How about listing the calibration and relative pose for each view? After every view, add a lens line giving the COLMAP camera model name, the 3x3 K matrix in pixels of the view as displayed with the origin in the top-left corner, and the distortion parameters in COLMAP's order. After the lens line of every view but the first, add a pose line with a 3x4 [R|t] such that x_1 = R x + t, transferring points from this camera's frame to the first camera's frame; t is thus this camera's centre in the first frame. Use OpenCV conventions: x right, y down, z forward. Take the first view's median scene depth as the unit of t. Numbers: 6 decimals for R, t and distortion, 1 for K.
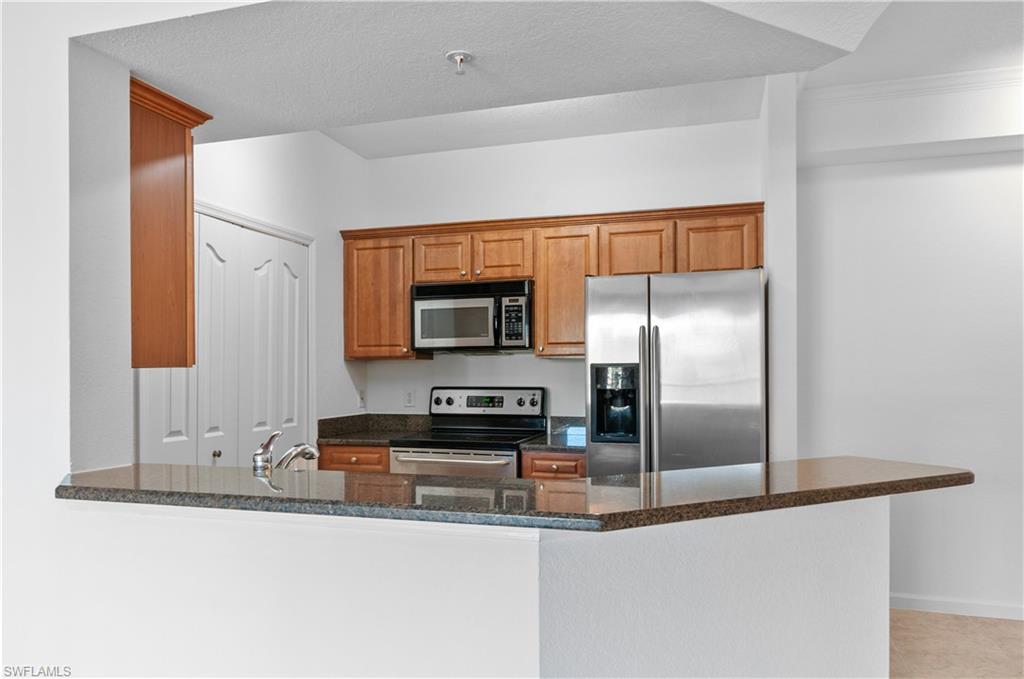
lens RADIAL K [[705.3, 0, 500.0], [0, 705.3, 366.1], [0, 0, 1]] dist [0.004886, -0.002817]
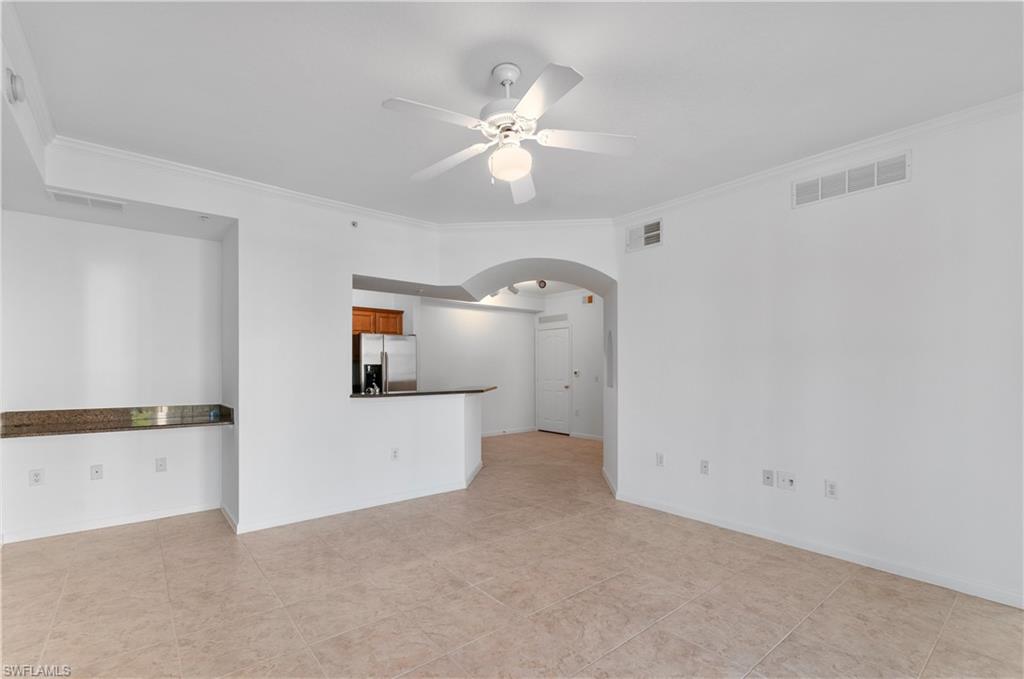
lens RADIAL K [[445.8, 0, 507.7], [0, 445.8, 366.2], [0, 0, 1]] dist [-0.003435, -0.000626]
pose [[0.559609, 0.005570, 0.828738, -0.867897], [-0.001039, 0.999981, -0.006020, 0.011046], [-0.828756, 0.002507, 0.559605, -0.384045]]
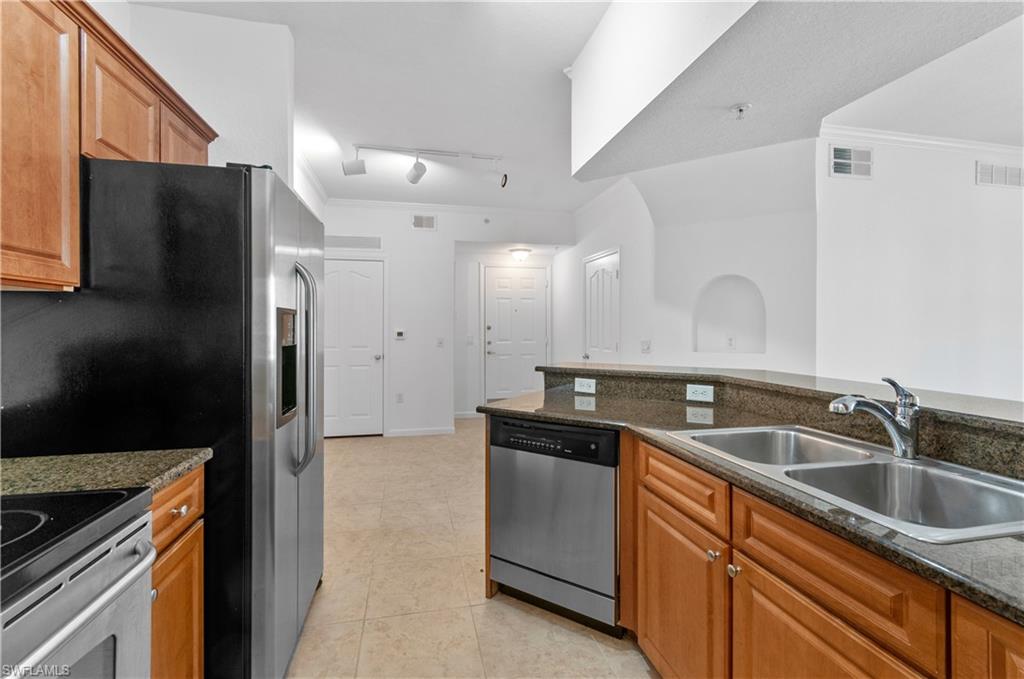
lens RADIAL K [[445.8, 0, 502.2], [0, 445.8, 331.2], [0, 0, 1]] dist [-0.003435, -0.000626]
pose [[-0.482858, -0.002692, 0.875695, -0.263870], [0.000951, 0.999993, 0.003599, 0.015144], [-0.875698, 0.002571, -0.482852, 0.863969]]
